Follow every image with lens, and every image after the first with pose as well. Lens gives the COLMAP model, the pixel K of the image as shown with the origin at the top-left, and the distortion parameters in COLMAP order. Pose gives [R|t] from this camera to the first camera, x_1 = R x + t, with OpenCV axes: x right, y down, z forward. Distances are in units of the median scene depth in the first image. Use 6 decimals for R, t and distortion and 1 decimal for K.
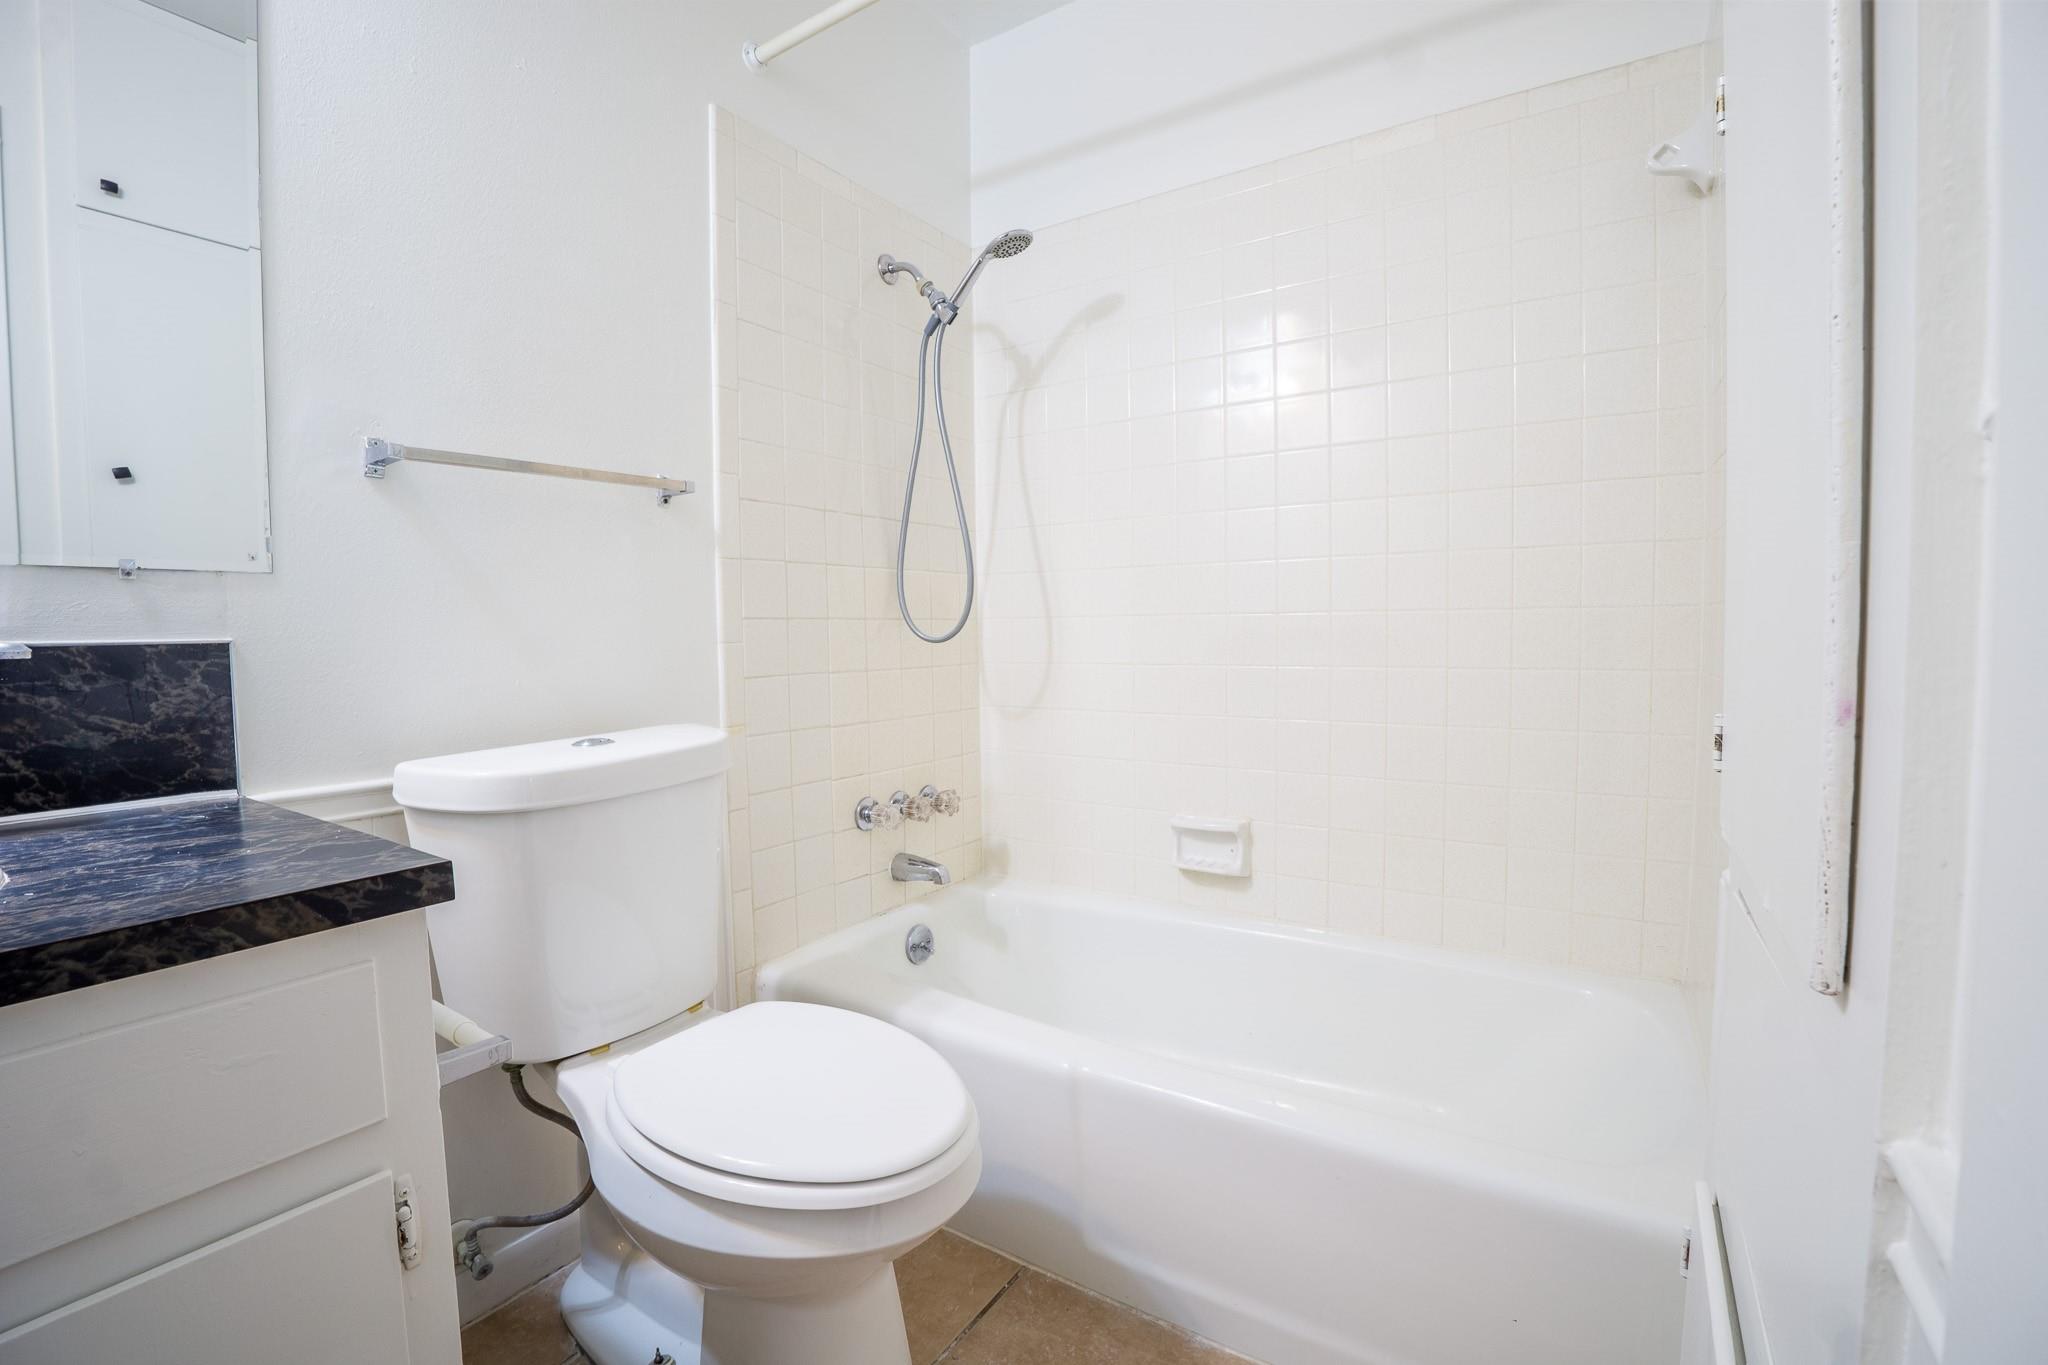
lens RADIAL K [[911.3, 0, 1029.8], [0, 911.3, 671.5], [0, 0, 1]] dist [-0.078672, 0.021141]
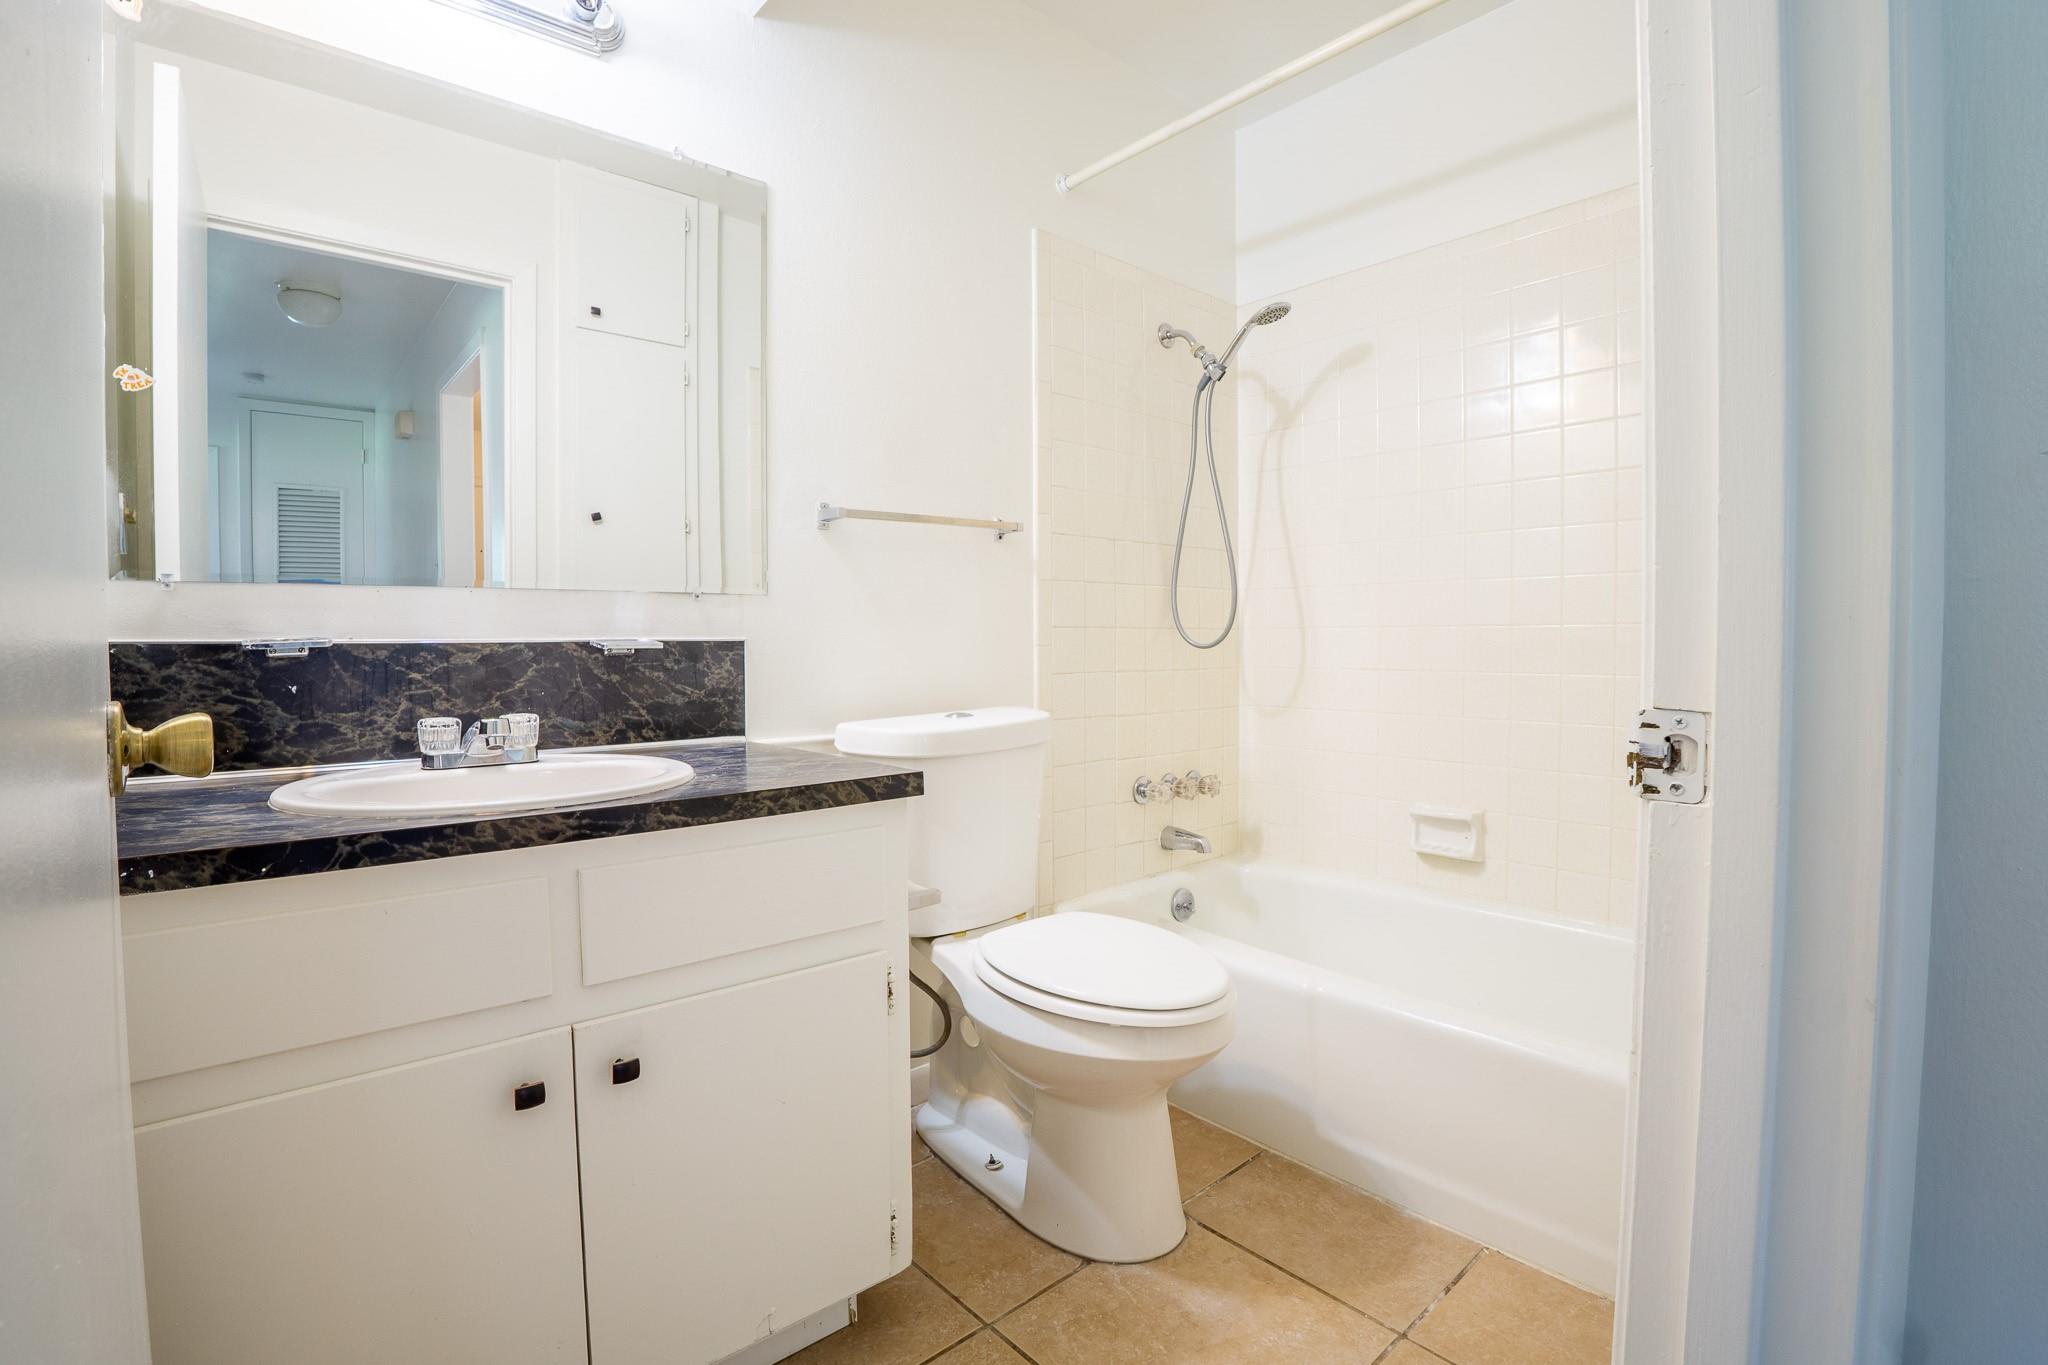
lens RADIAL K [[911.3, 0, 1029.8], [0, 911.3, 671.5], [0, 0, 1]] dist [-0.078672, 0.021141]
pose [[0.962016, 0.018226, -0.272383, 0.001920], [-0.020767, 0.999764, -0.006451, 0.011443], [0.272201, 0.011862, 0.962167, -0.215787]]
